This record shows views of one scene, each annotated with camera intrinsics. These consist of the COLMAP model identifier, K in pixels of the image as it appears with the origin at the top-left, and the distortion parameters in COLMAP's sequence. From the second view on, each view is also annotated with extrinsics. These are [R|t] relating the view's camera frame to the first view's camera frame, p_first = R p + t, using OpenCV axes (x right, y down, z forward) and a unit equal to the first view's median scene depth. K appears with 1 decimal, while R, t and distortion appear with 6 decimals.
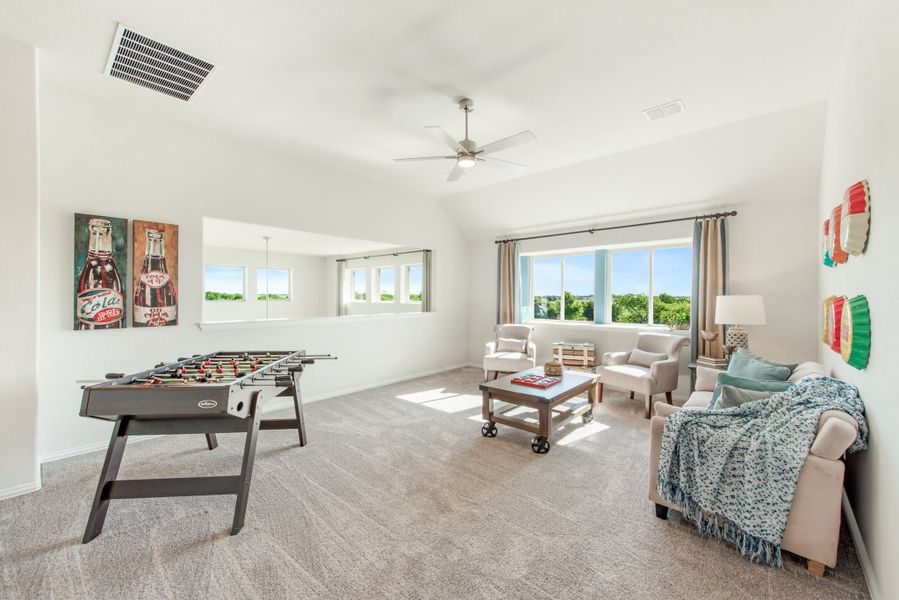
lens RADIAL K [[354.2, 0, 450.4], [0, 354.2, 297.5], [0, 0, 1]] dist [0.002447, -0.000203]
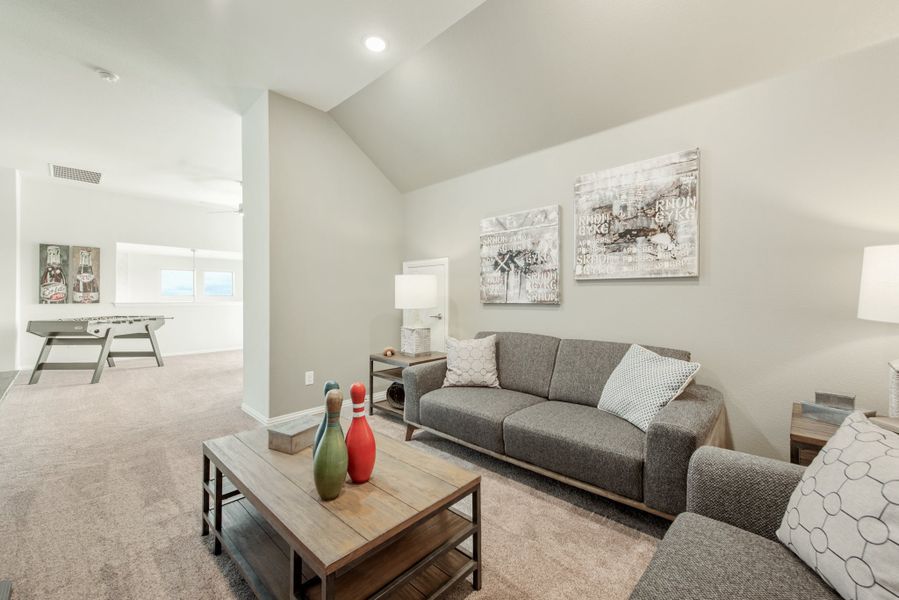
lens RADIAL K [[354.2, 0, 453.3], [0, 354.2, 296.8], [0, 0, 1]] dist [0.002447, -0.000203]
pose [[0.999509, 0.000531, -0.031334, 1.166834], [-0.000619, 0.999996, -0.002792, 0.053609], [0.031332, 0.002810, 0.999505, -0.803798]]
